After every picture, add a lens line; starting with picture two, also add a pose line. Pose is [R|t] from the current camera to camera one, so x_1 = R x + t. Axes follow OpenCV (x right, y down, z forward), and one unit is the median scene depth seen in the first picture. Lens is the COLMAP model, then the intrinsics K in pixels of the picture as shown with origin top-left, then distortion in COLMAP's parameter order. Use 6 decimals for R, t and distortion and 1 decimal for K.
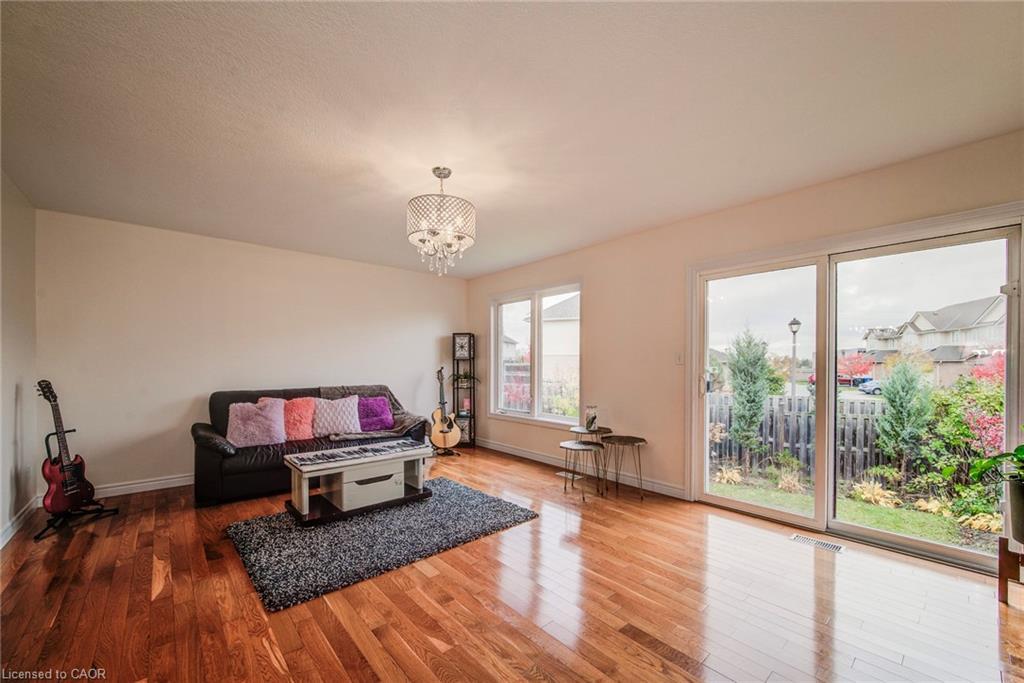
lens RADIAL K [[399.4, 0, 509.5], [0, 399.4, 364.7], [0, 0, 1]] dist [-0.003390, -0.001837]
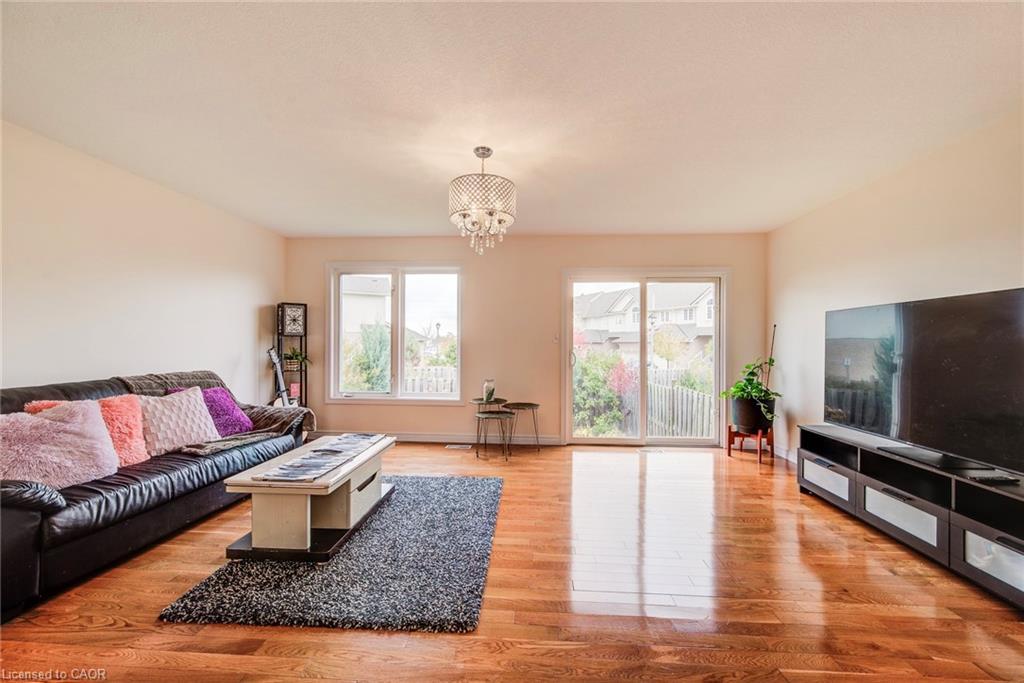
lens RADIAL K [[399.4, 0, 511.3], [0, 399.4, 344.8], [0, 0, 1]] dist [-0.003390, -0.001837]
pose [[0.703129, 0.000841, 0.711062, -0.528563], [-0.004837, 0.999982, 0.003600, 0.000264], [-0.711046, -0.005971, 0.703120, 0.156868]]
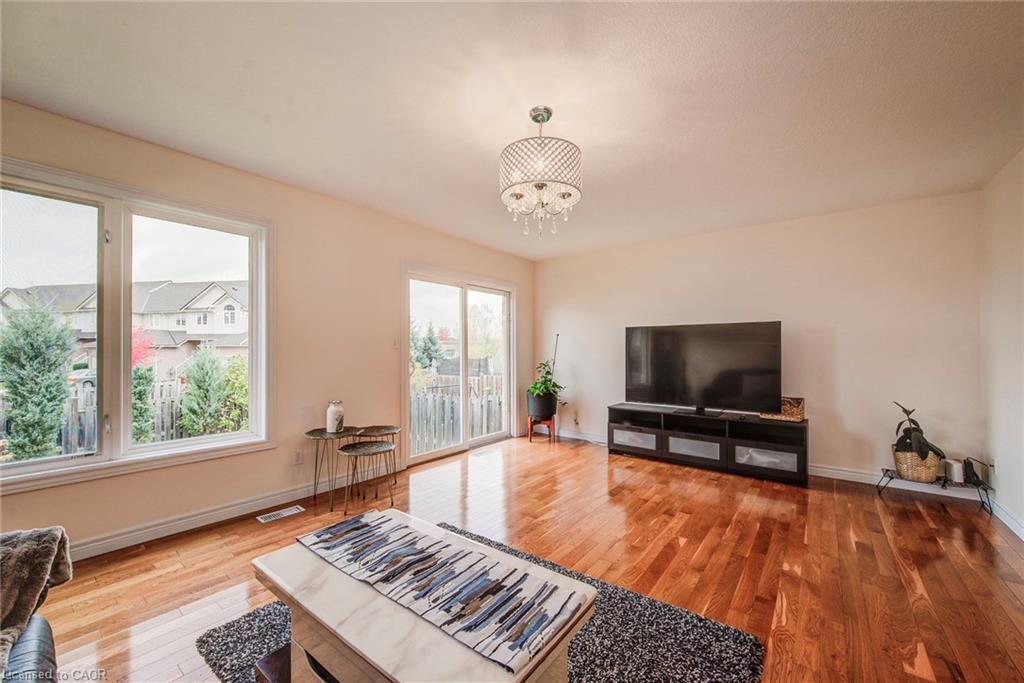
lens RADIAL K [[399.4, 0, 516.9], [0, 399.4, 343.7], [0, 0, 1]] dist [-0.003390, -0.001837]
pose [[-0.201896, 0.012969, 0.979321, -0.611484], [-0.002317, 0.999903, -0.013719, -0.001090], [-0.979404, -0.005039, -0.201847, 0.774222]]
